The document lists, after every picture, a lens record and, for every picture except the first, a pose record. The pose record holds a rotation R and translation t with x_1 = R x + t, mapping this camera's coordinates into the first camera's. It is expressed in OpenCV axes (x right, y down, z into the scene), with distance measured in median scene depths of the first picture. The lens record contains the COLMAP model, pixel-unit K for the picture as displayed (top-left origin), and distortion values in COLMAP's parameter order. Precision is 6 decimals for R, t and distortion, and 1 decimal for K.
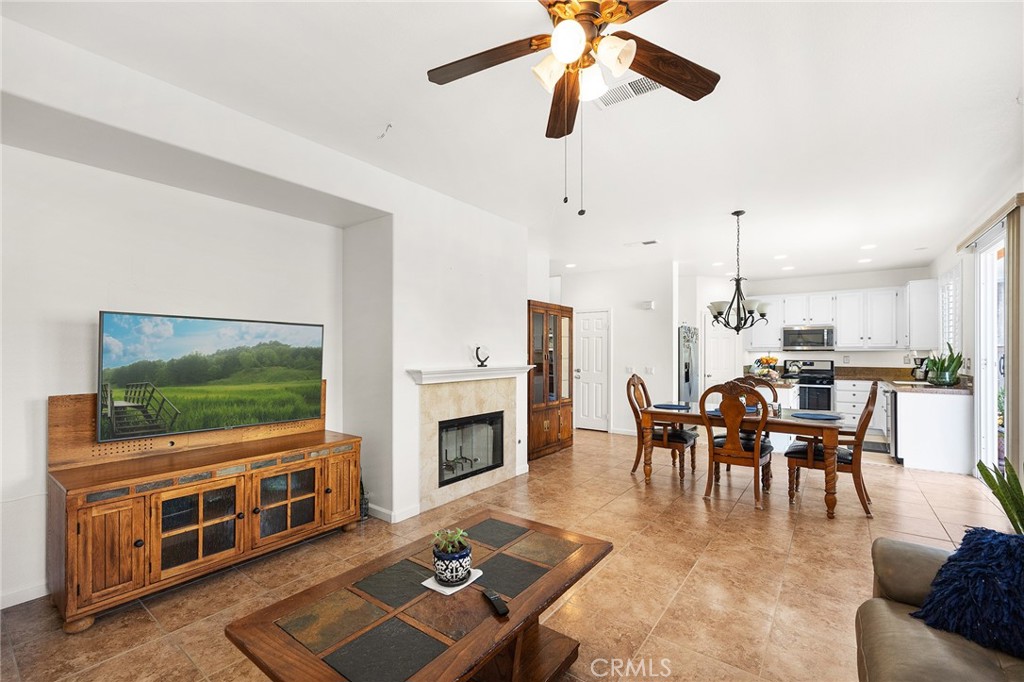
lens RADIAL K [[433.2, 0, 507.7], [0, 433.2, 348.8], [0, 0, 1]] dist [0.002859, -0.000280]
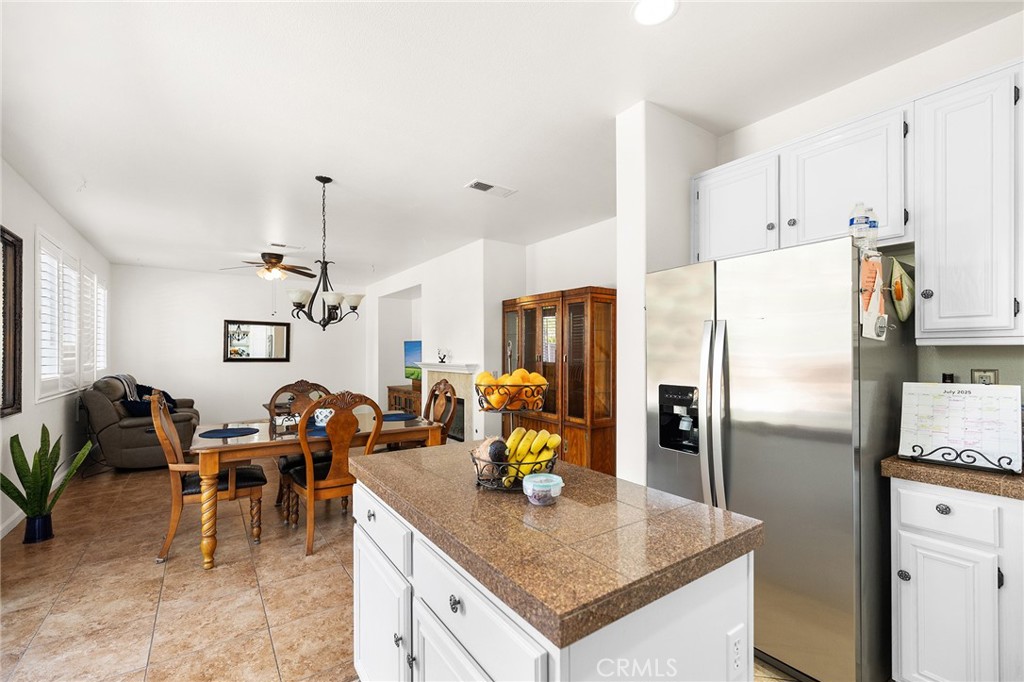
lens RADIAL K [[433.2, 0, 513.2], [0, 433.2, 351.4], [0, 0, 1]] dist [0.002859, -0.000280]
pose [[-0.296179, -0.002148, -0.955130, 1.604999], [0.008774, 0.999949, -0.004969, 0.016536], [0.955092, -0.009852, -0.296145, 2.106458]]
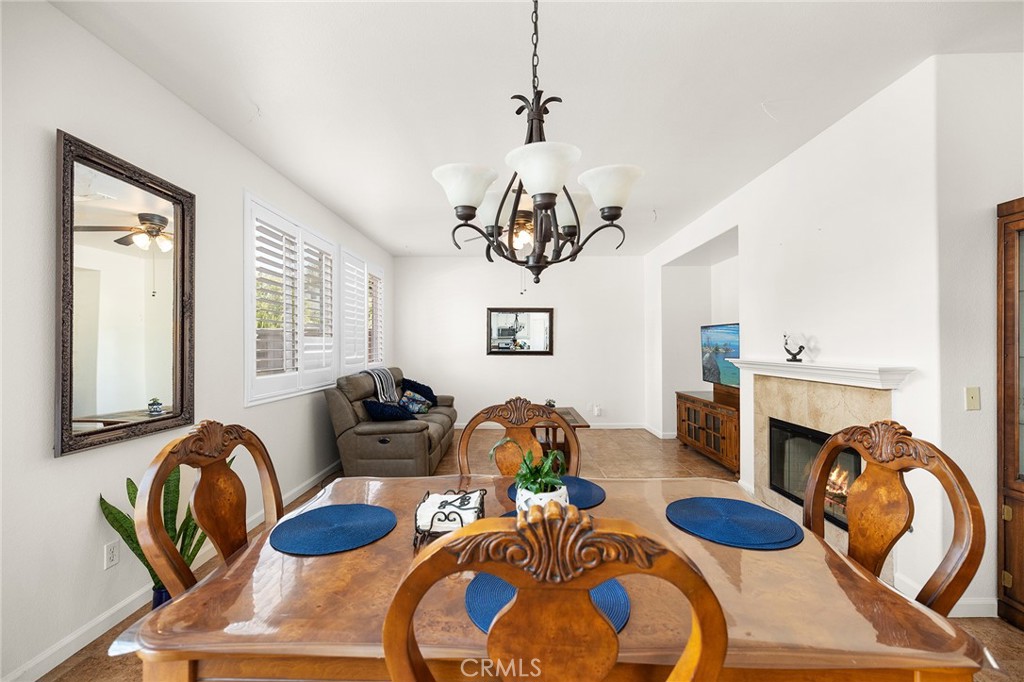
lens RADIAL K [[433.2, 0, 510.5], [0, 433.2, 344.1], [0, 0, 1]] dist [0.002859, -0.000280]
pose [[-0.800337, 0.002352, -0.599546, 0.980413], [0.010607, 0.999891, -0.010237, 0.017585], [0.599457, -0.014553, -0.800275, 1.650554]]
